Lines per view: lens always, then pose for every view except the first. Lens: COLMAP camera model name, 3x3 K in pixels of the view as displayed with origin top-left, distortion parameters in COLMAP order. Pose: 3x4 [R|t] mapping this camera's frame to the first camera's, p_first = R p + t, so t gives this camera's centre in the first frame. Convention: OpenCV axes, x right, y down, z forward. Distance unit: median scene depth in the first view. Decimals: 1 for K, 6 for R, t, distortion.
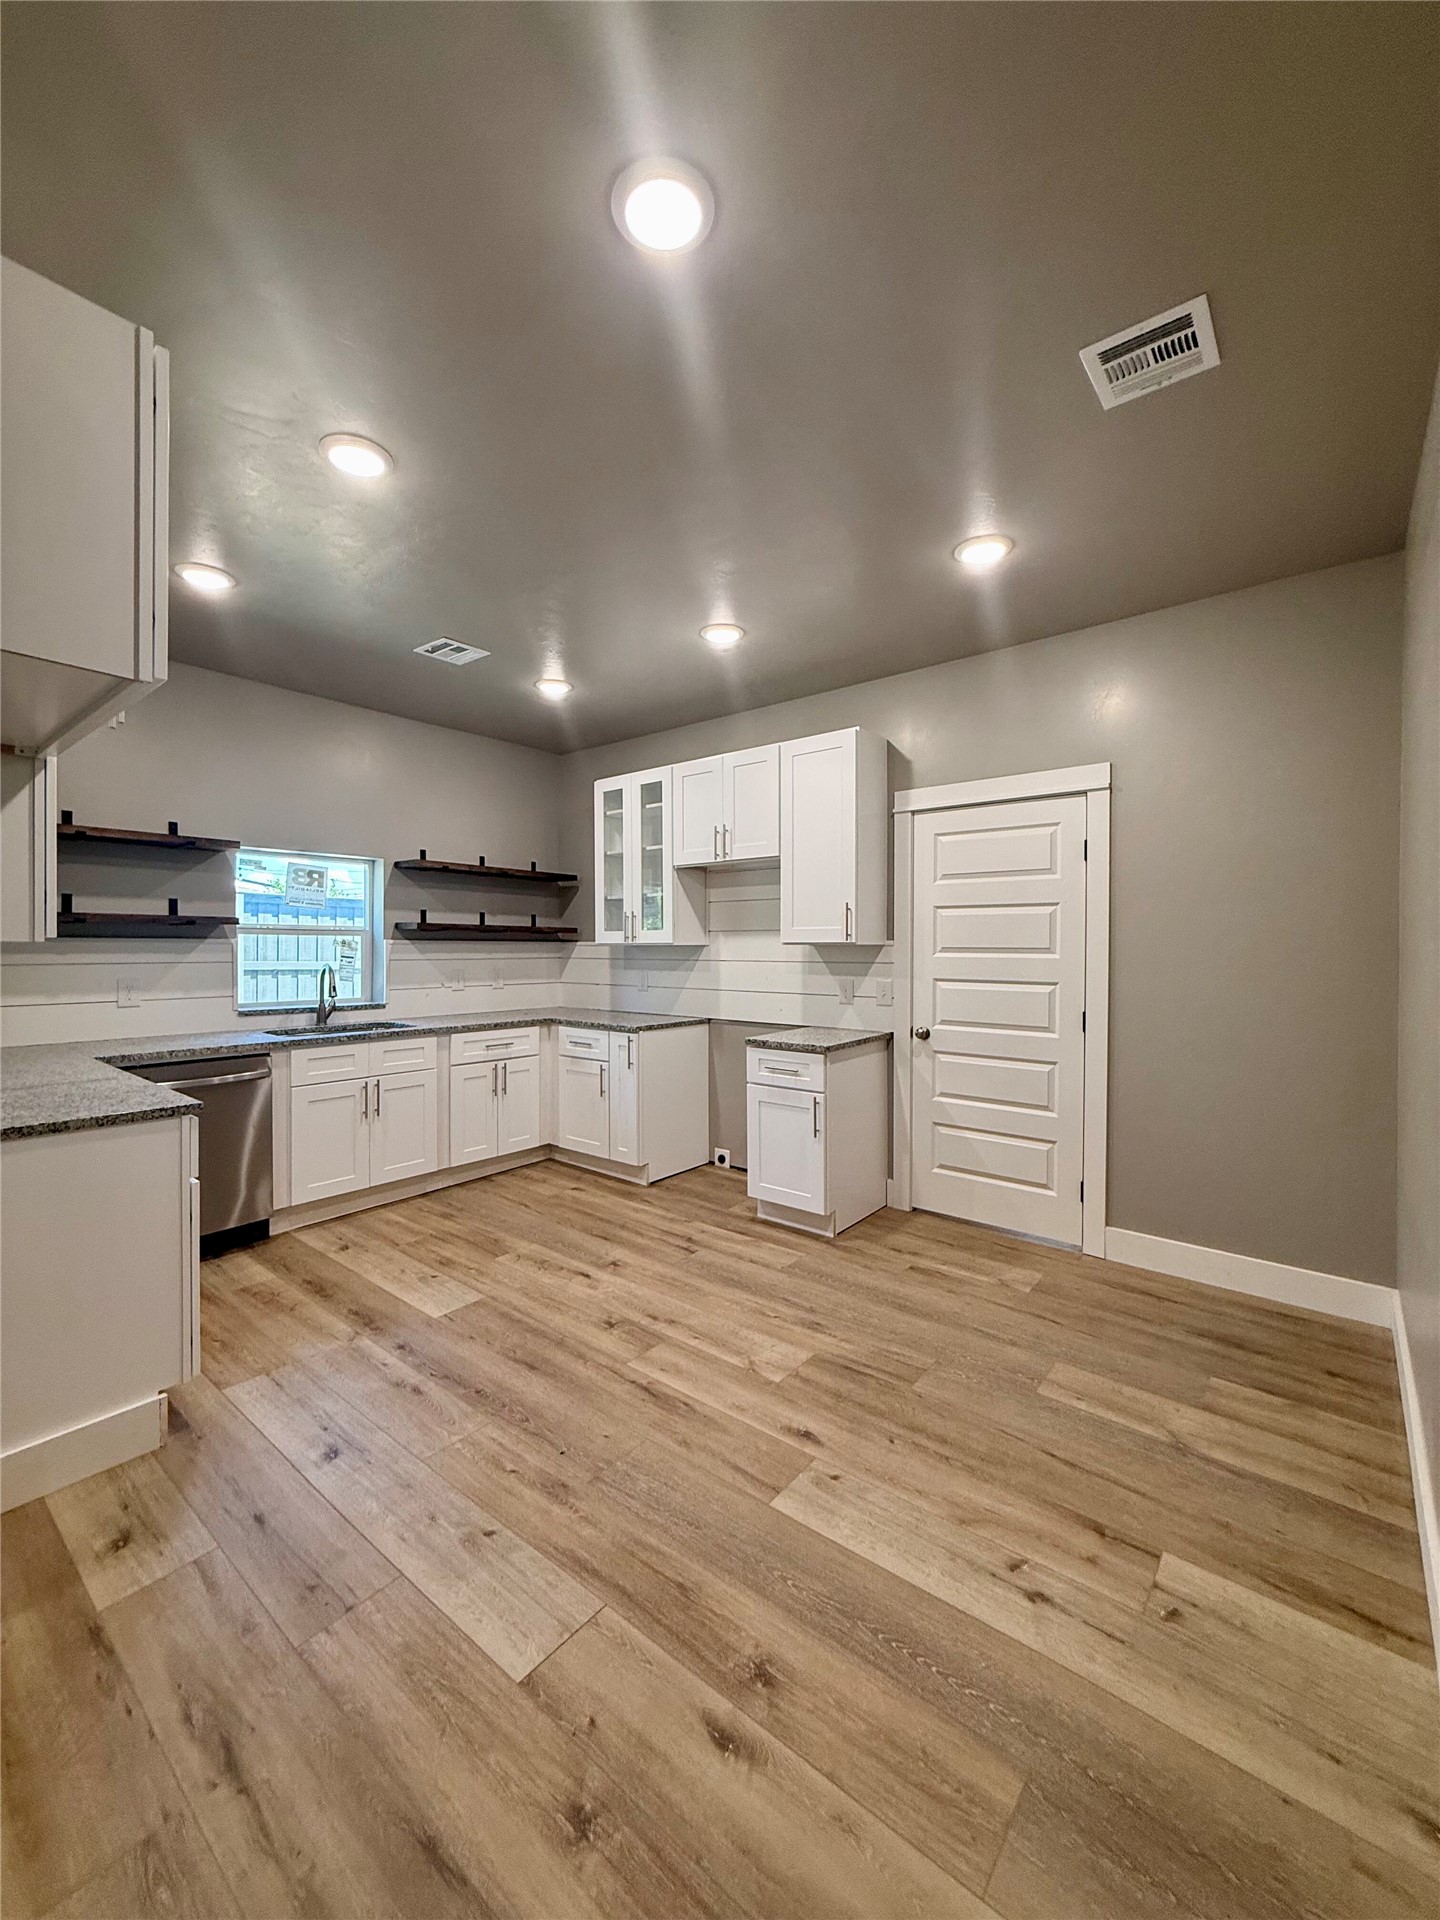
lens RADIAL K [[764.1, 0, 717.8], [0, 764.1, 955.3], [0, 0, 1]] dist [-0.000031, 0.000106]
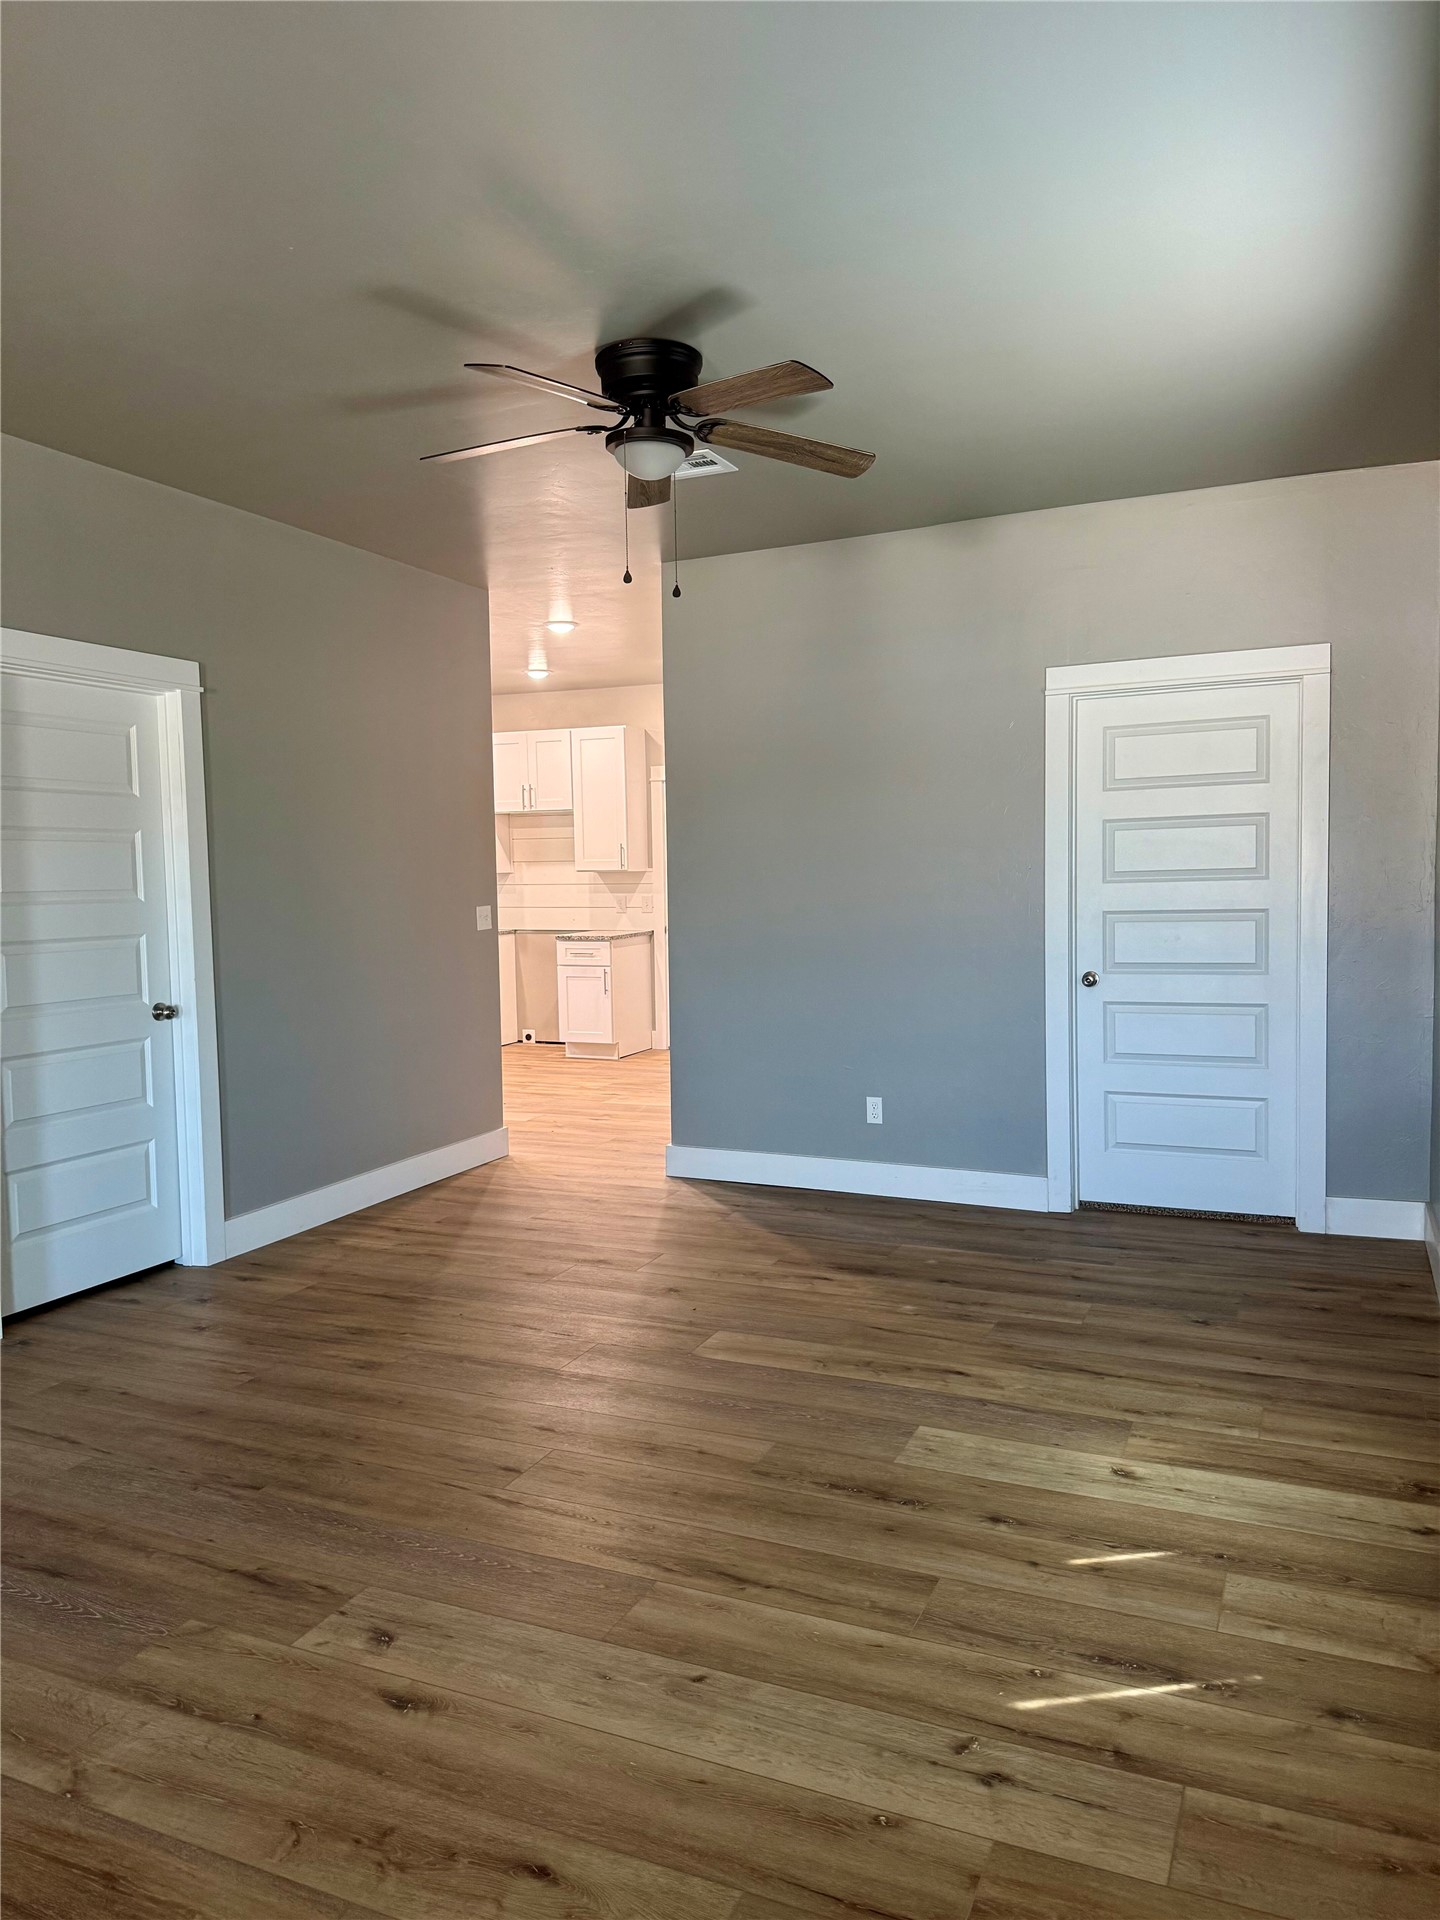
lens RADIAL K [[1335.9, 0, 726.2], [0, 1335.9, 957.5], [0, 0, 1]] dist [0.050028, -0.053907]
pose [[0.964826, -0.033746, 0.260714, -0.323567], [0.018989, 0.998082, 0.058916, 0.004378], [-0.262202, -0.051893, 0.963617, -1.594130]]
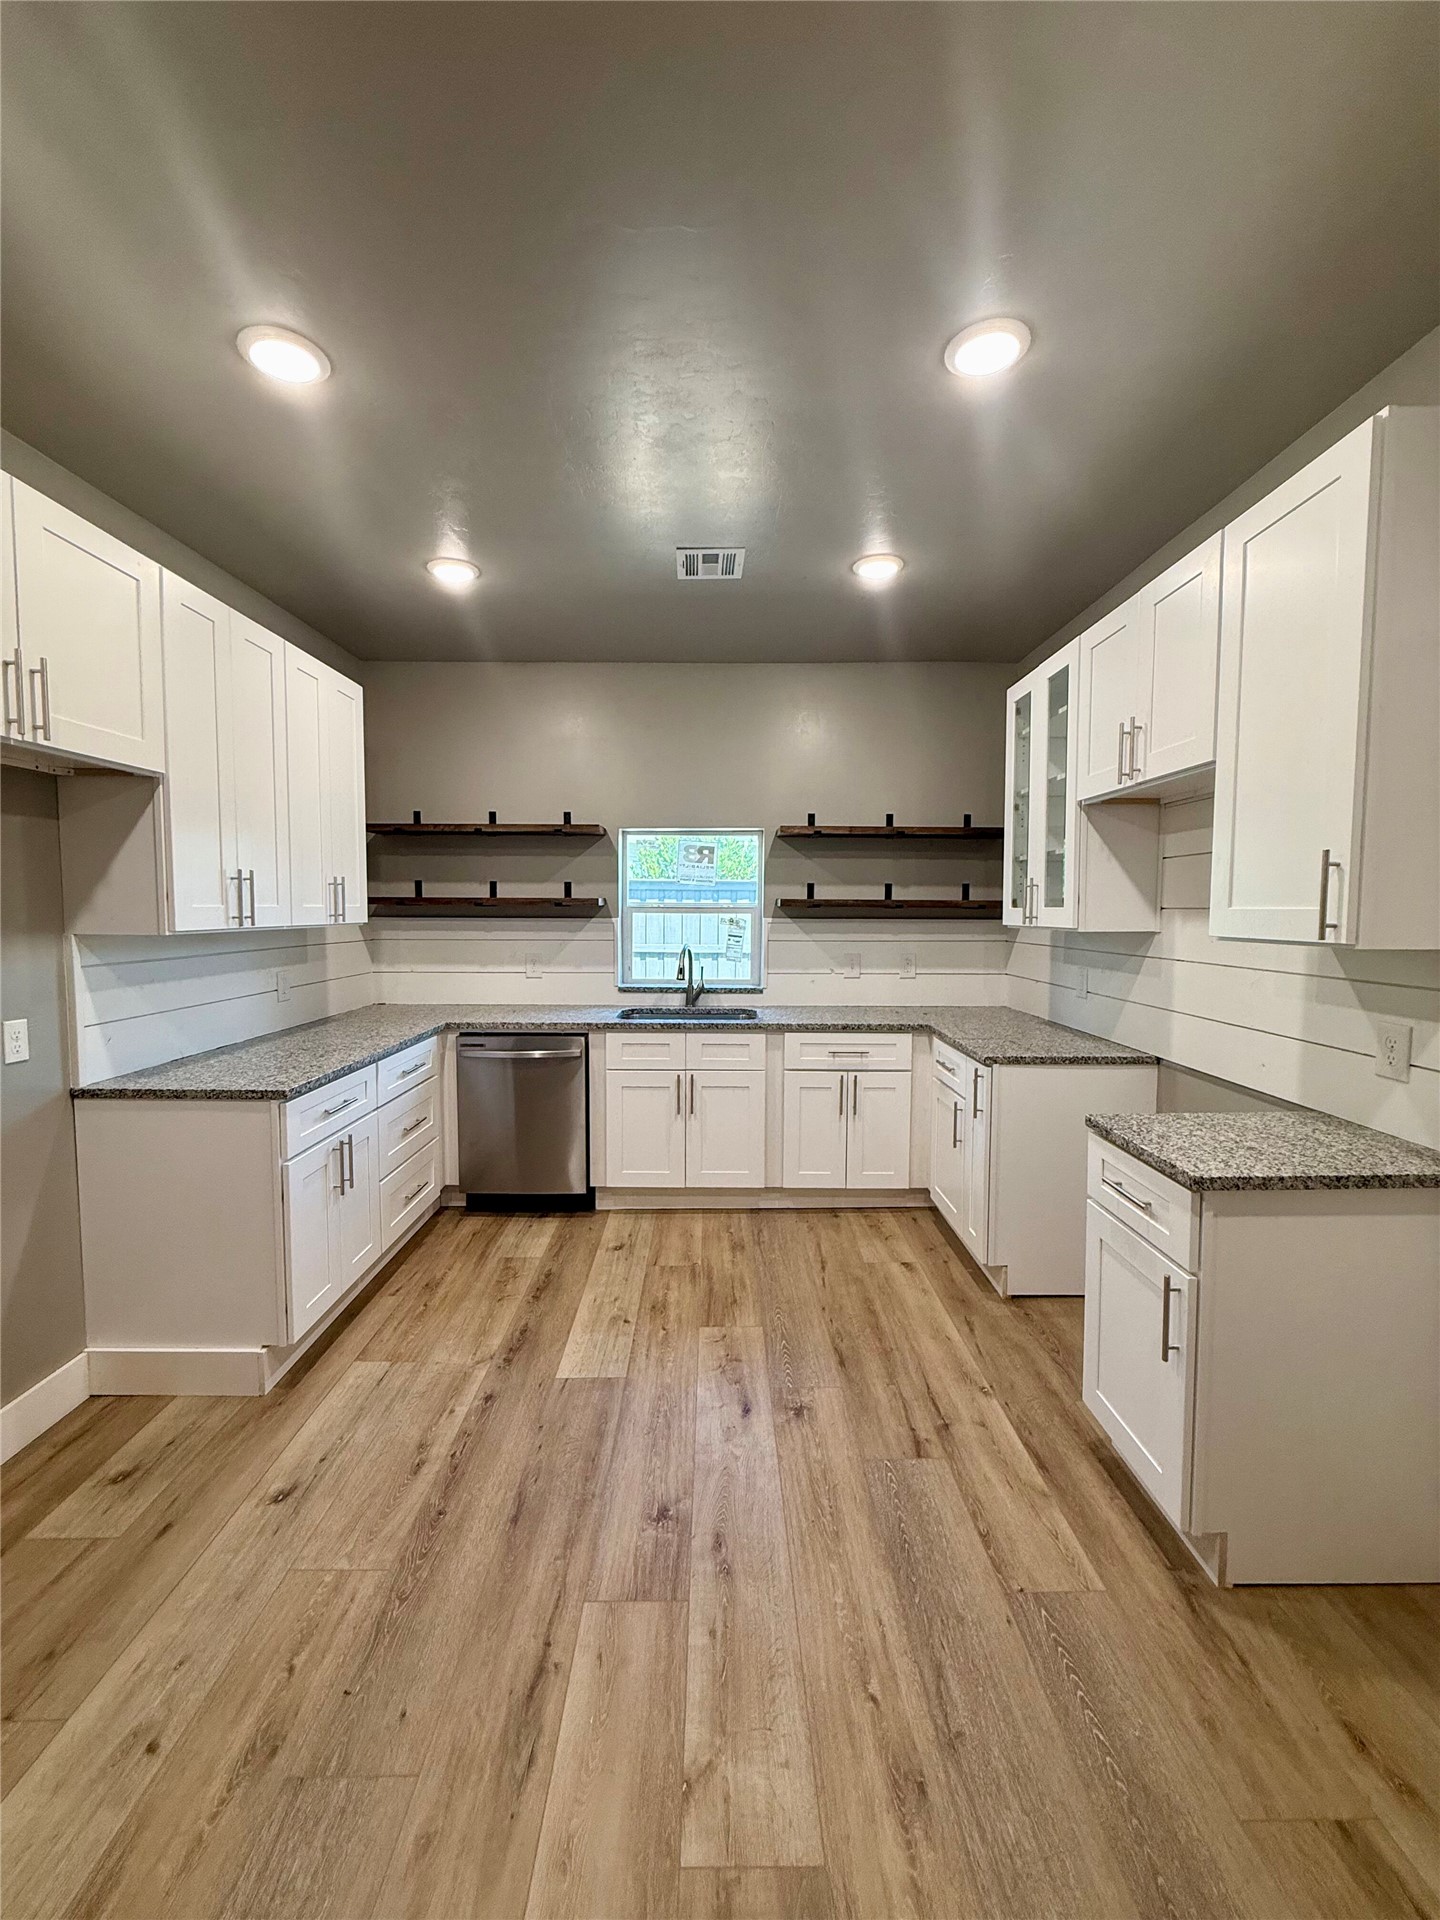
lens RADIAL K [[764.1, 0, 719.2], [0, 764.1, 954.1], [0, 0, 1]] dist [-0.000031, 0.000106]
pose [[0.635268, 0.046401, -0.770896, 0.283690], [-0.009822, 0.998598, 0.052013, -0.029656], [0.772229, -0.025471, 0.634834, 0.465619]]
